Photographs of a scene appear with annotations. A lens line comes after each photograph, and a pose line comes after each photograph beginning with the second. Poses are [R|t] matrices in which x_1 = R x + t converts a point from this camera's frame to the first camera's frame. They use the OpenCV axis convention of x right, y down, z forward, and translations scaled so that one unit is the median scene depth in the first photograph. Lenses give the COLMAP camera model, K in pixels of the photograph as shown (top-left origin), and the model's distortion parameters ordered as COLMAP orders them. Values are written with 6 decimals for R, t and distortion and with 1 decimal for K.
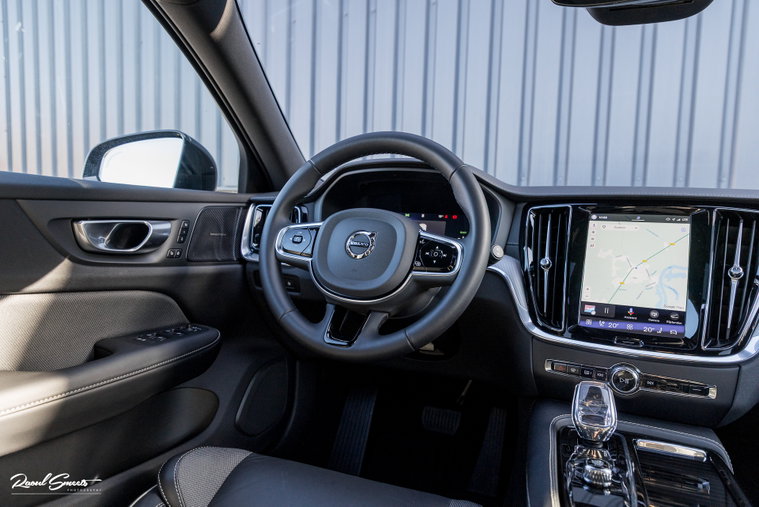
lens RADIAL K [[494.1, 0, 379.5], [0, 494.1, 253.5], [0, 0, 1]] dist [-0.012244, -0.002948]
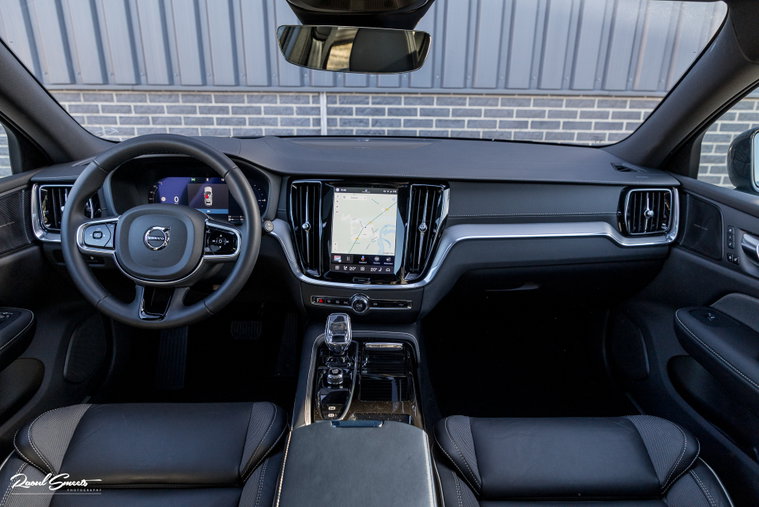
lens RADIAL K [[494.1, 0, 379.5], [0, 494.1, 253.5], [0, 0, 1]] dist [-0.012244, -0.002948]
pose [[0.920810, -0.148891, 0.360472, 0.023842], [0.047046, 0.959916, 0.276312, -0.296027], [-0.387163, -0.237472, 0.890905, -0.328846]]
